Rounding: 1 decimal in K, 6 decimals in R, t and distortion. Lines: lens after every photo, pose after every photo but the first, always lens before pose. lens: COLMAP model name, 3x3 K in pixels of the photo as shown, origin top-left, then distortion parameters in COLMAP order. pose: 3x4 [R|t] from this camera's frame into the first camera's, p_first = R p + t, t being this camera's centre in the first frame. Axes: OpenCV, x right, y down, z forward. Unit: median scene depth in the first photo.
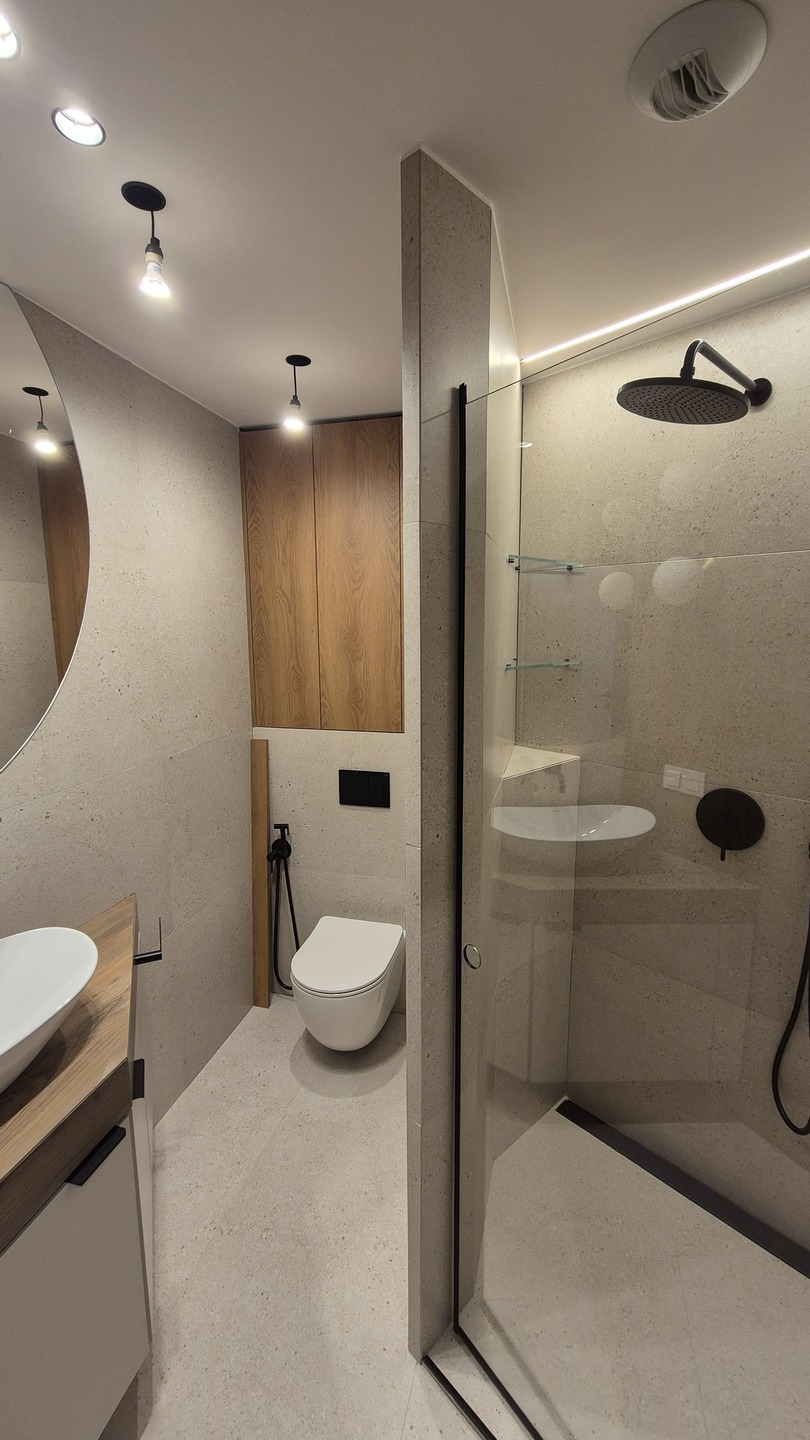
lens RADIAL K [[590.7, 0, 412.5], [0, 590.7, 716.2], [0, 0, 1]] dist [-0.001116, 0.000653]
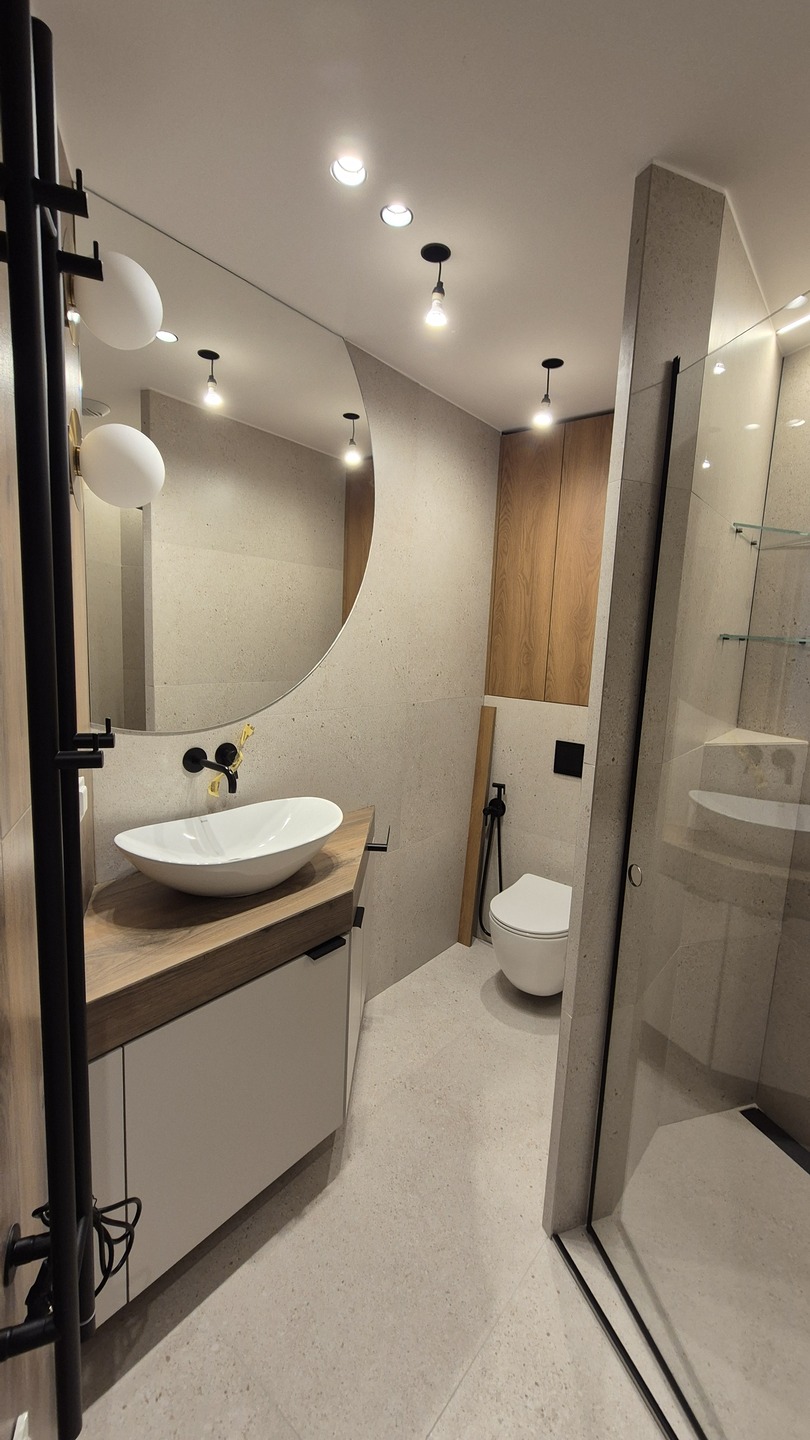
lens RADIAL K [[593.9, 0, 411.4], [0, 593.9, 721.1], [0, 0, 1]] dist [-0.000968, 0.001295]
pose [[0.908407, 0.104493, -0.404819, 0.082363], [-0.113095, 0.993581, 0.002684, 0.097554], [0.402501, 0.043345, 0.914393, -0.114012]]
